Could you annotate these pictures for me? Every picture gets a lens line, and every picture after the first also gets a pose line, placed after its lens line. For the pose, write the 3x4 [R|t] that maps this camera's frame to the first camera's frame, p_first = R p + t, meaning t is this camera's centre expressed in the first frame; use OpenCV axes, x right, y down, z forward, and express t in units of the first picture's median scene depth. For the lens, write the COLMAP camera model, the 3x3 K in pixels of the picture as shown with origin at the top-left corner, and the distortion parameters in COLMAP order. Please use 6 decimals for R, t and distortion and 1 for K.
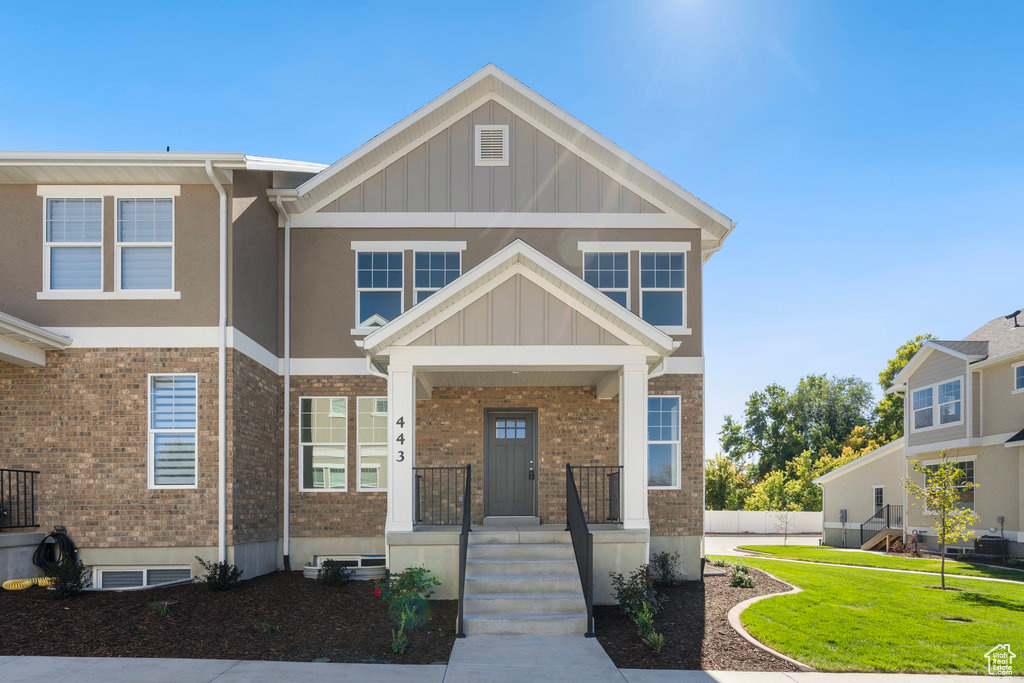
lens RADIAL K [[482.0, 0, 510.9], [0, 482.0, 384.9], [0, 0, 1]] dist [0.001583, 0.000097]
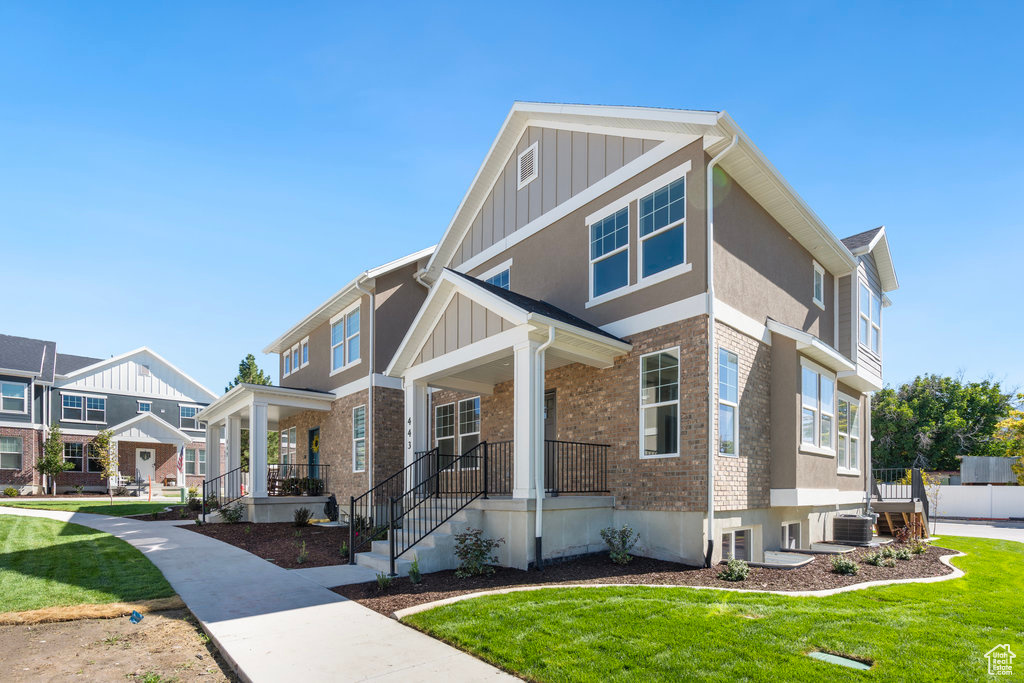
lens RADIAL K [[466.7, 0, 511.1], [0, 466.7, 349.5], [0, 0, 1]] dist [-0.002094, -0.000197]
pose [[0.648613, -0.219544, -0.728767, 0.792889], [0.191054, 0.973802, -0.123321, 0.075818], [0.736749, -0.059247, 0.673565, 0.232028]]
